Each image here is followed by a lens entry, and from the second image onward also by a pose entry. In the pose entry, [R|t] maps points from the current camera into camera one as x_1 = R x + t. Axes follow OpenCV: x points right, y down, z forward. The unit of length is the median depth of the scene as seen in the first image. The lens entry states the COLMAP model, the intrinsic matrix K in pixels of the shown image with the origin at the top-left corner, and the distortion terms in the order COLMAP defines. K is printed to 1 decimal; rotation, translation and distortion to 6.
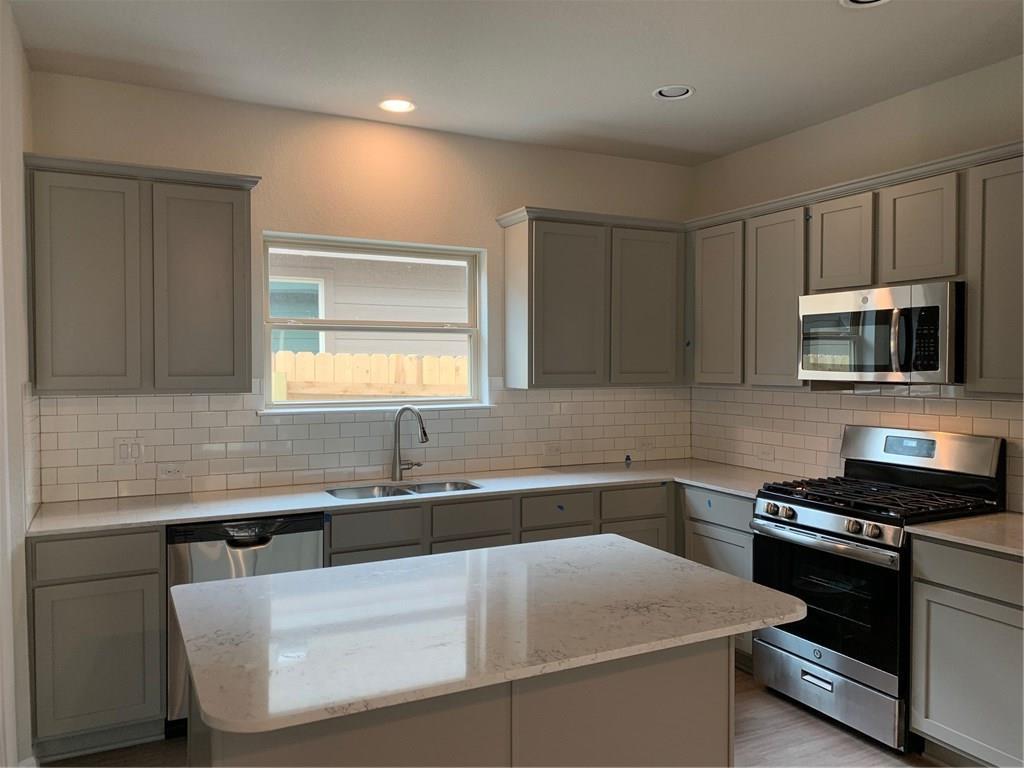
lens RADIAL K [[769.4, 0, 516.7], [0, 769.4, 388.4], [0, 0, 1]] dist [0.001019, -0.003329]
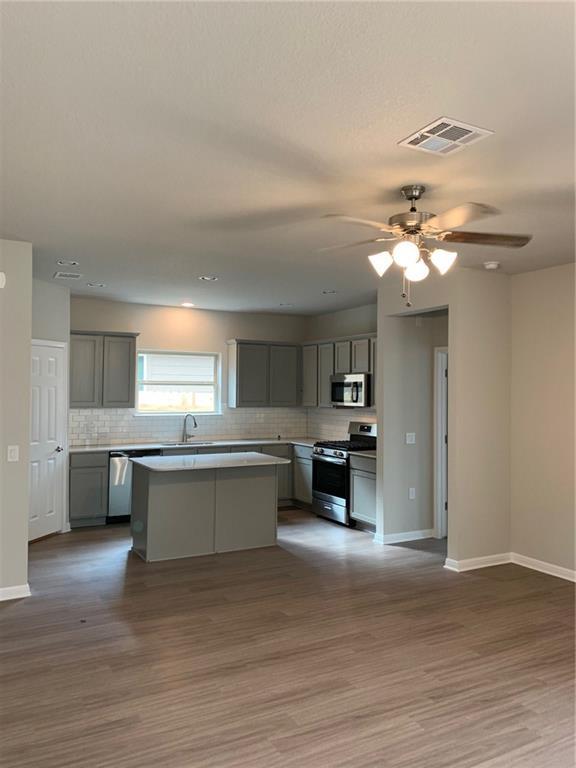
lens RADIAL K [[577.1, 0, 288.0], [0, 577.1, 384.0], [0, 0, 1]] dist [0.001019, -0.003329]
pose [[0.999235, 0.009811, 0.037846, 0.132088], [-0.008054, 0.998896, -0.046286, 0.010917], [-0.038258, 0.045946, 0.998211, -1.088119]]
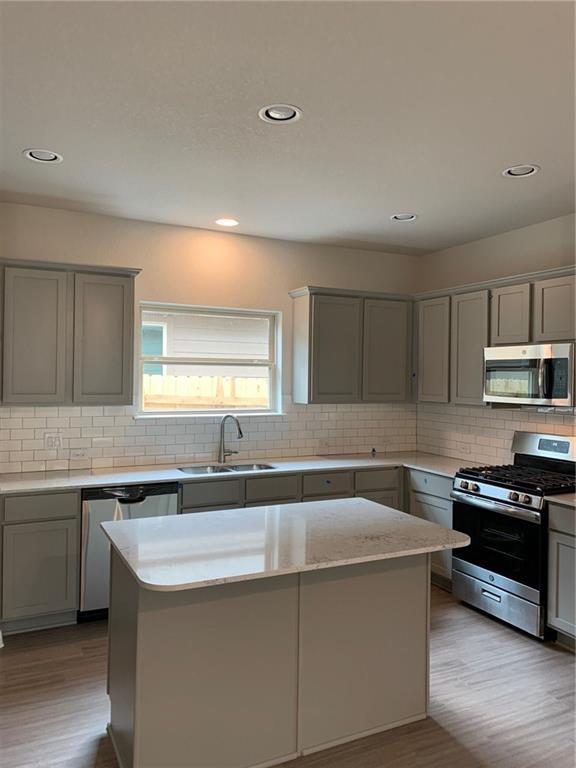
lens RADIAL K [[577.1, 0, 288.0], [0, 577.1, 384.0], [0, 0, 1]] dist [0.001019, -0.003329]
pose [[0.999803, 0.013677, -0.014397, -0.010065], [-0.013962, 0.999706, -0.019849, -0.017860], [0.014121, 0.020046, 0.999699, -0.165804]]
